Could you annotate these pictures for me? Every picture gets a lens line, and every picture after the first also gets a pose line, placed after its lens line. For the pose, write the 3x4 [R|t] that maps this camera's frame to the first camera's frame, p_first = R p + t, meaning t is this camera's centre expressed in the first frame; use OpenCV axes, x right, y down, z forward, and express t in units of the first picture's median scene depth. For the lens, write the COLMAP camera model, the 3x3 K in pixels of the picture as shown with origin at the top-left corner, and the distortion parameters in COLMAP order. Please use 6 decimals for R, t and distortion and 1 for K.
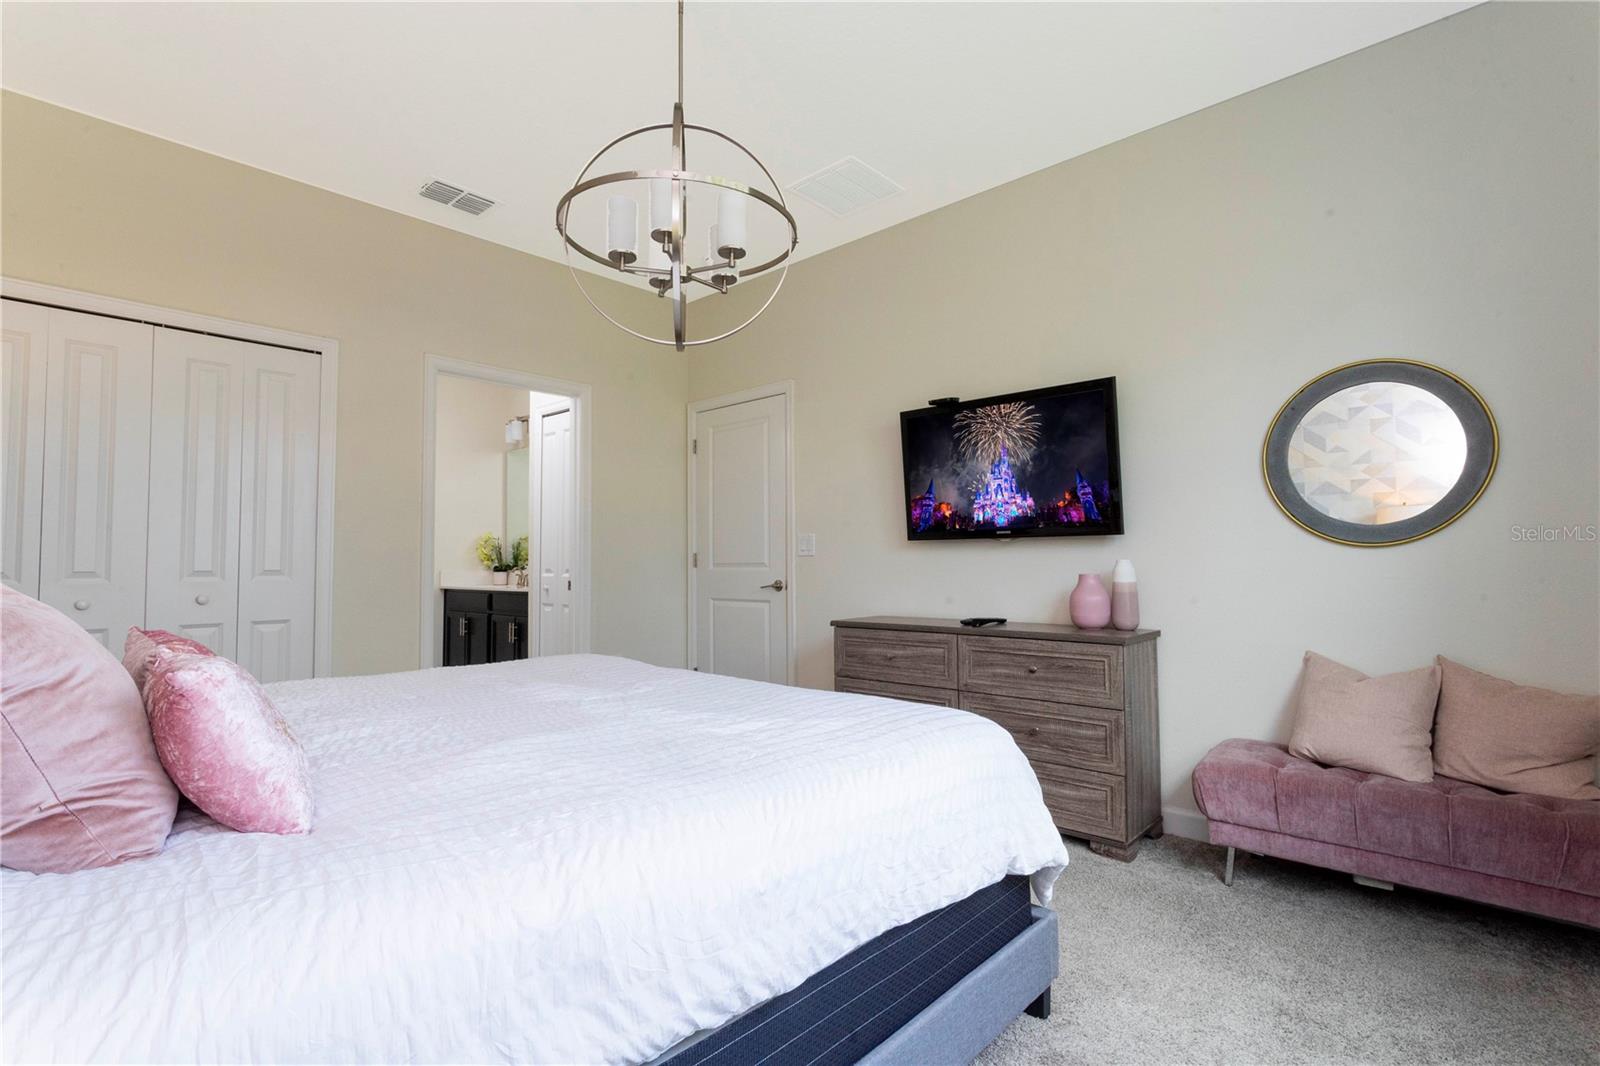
lens RADIAL K [[752.7, 0, 800.0], [0, 752.7, 533.0], [0, 0, 1]] dist [-0.000918, 0.000476]
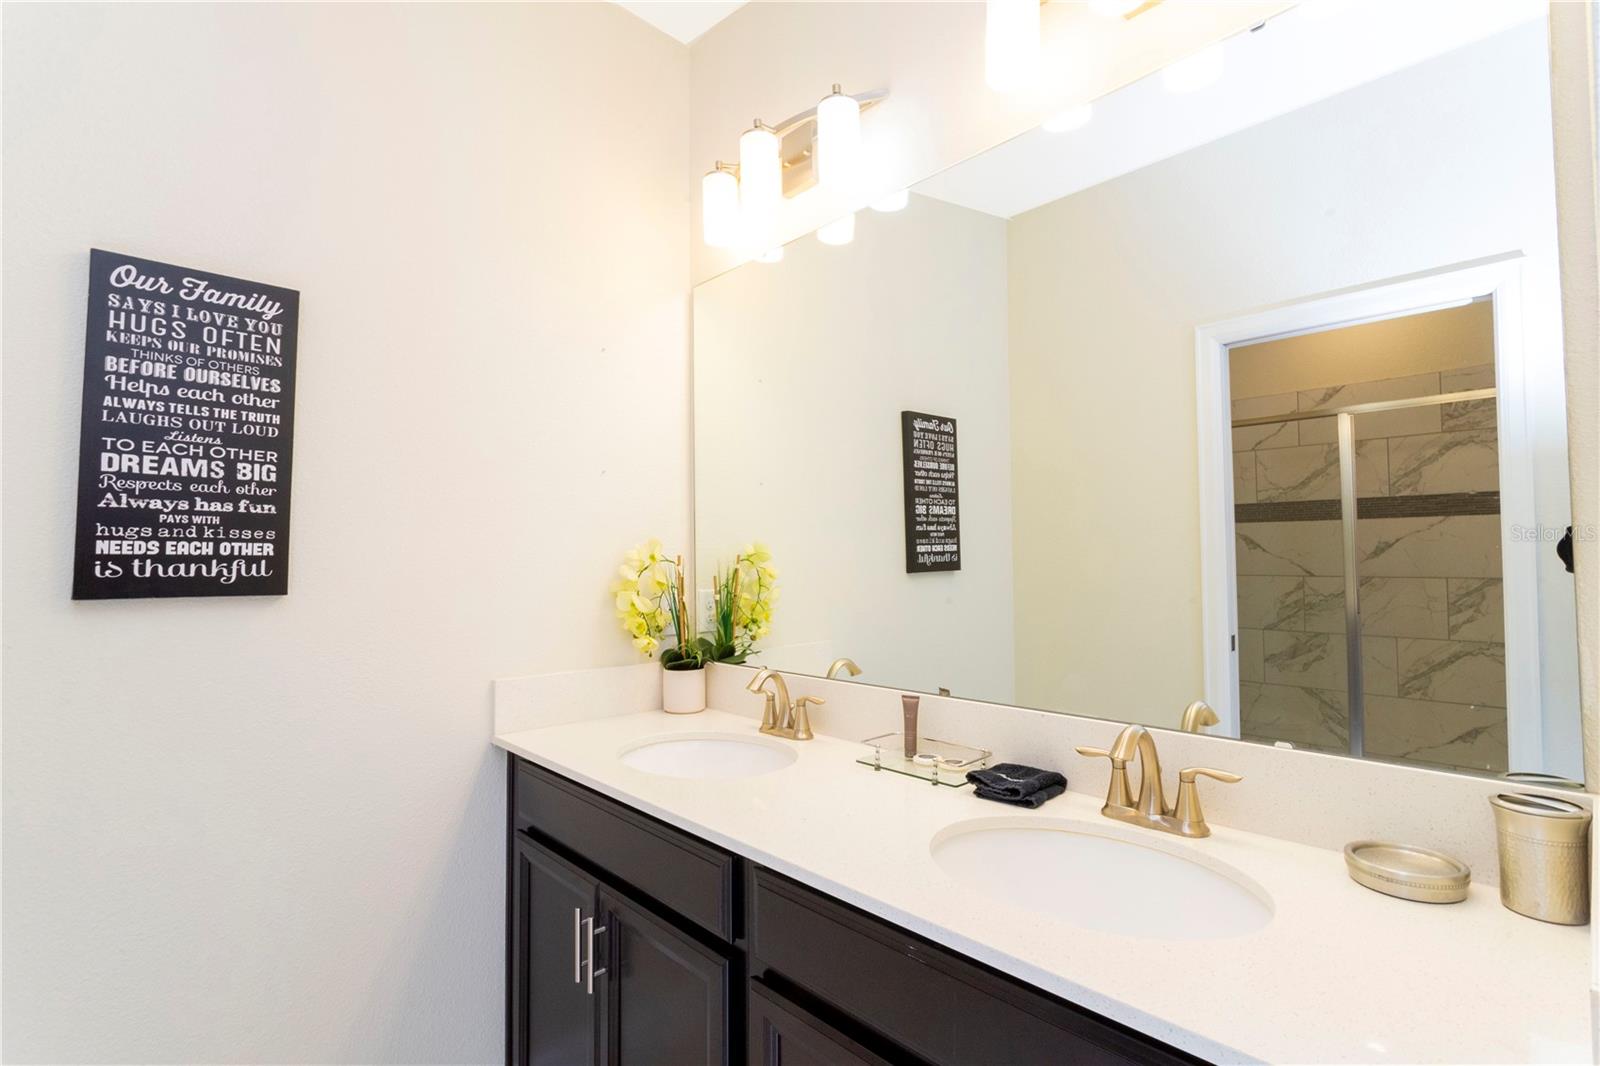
lens RADIAL K [[755.9, 0, 800.0], [0, 755.9, 533.0], [0, 0, 1]] dist [-0.001677, 0.000101]
pose [[0.998133, -0.001527, -0.061062, -0.357979], [0.001986, 0.999970, 0.007449, -0.005628], [0.061049, -0.007556, 0.998106, 0.751277]]
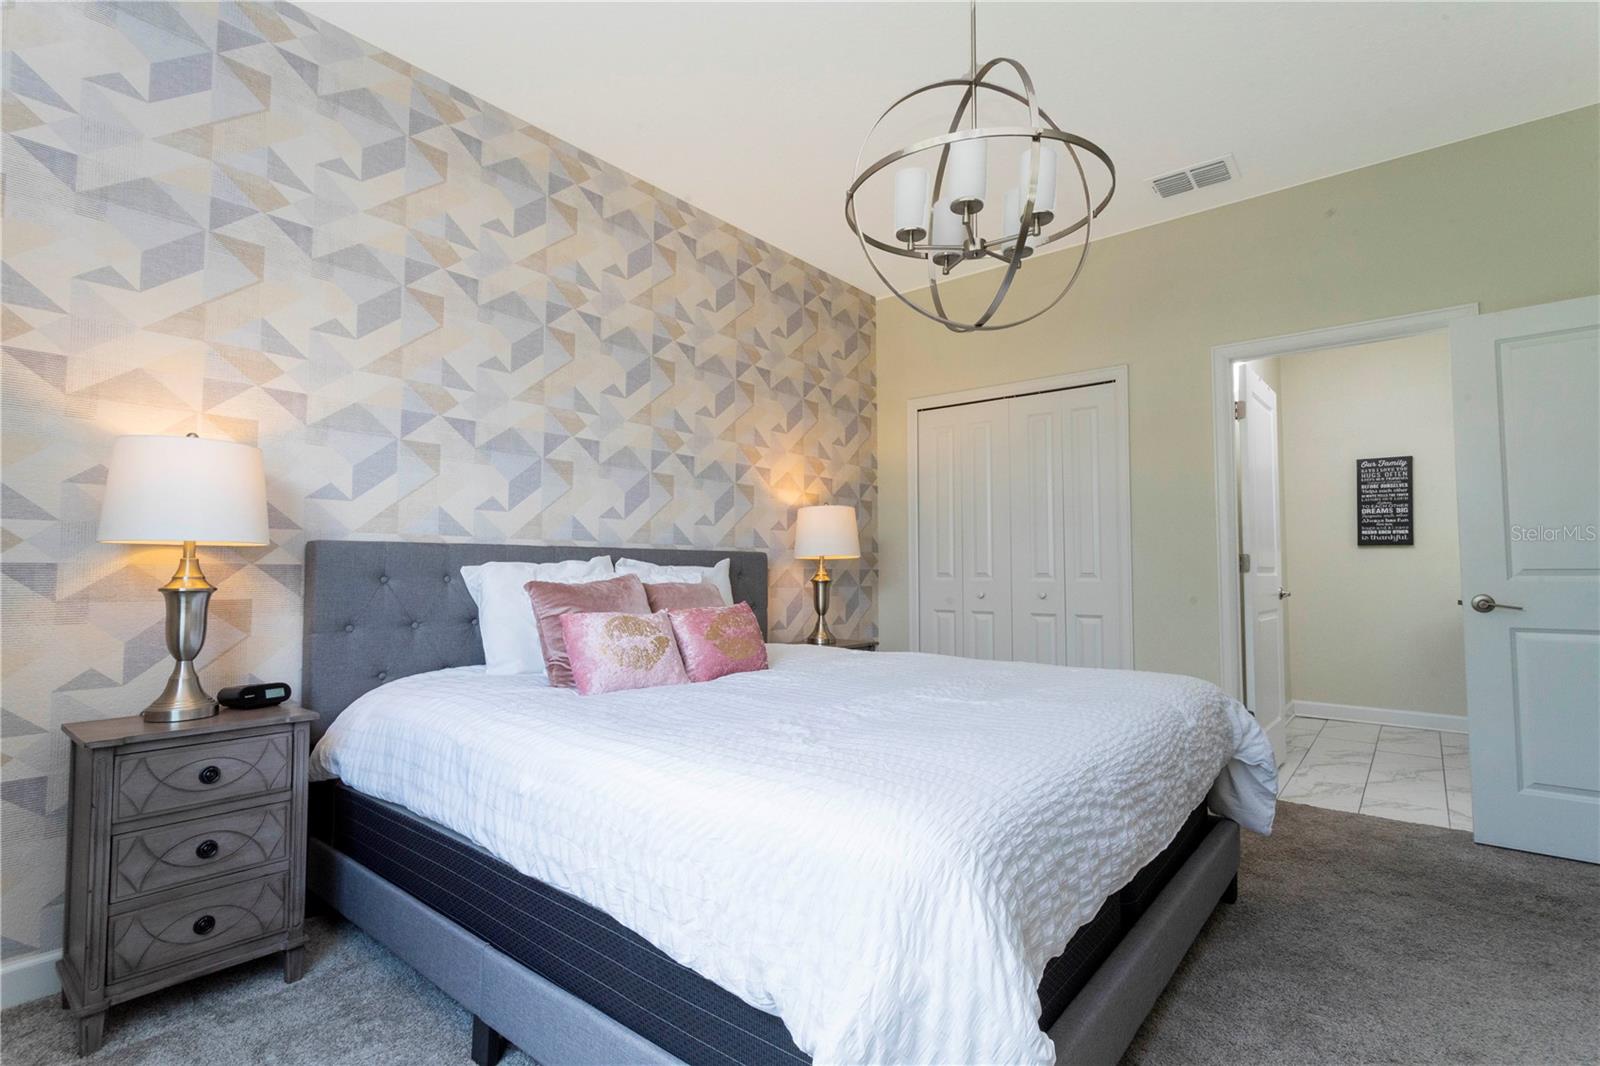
lens RADIAL K [[755.9, 0, 800.0], [0, 755.9, 533.0], [0, 0, 1]] dist [-0.001677, 0.000101]
pose [[0.063895, -0.038530, -0.997213, 0.255200], [0.039964, 0.998552, -0.036021, 0.005630], [0.997156, -0.037551, 0.065342, 0.250638]]
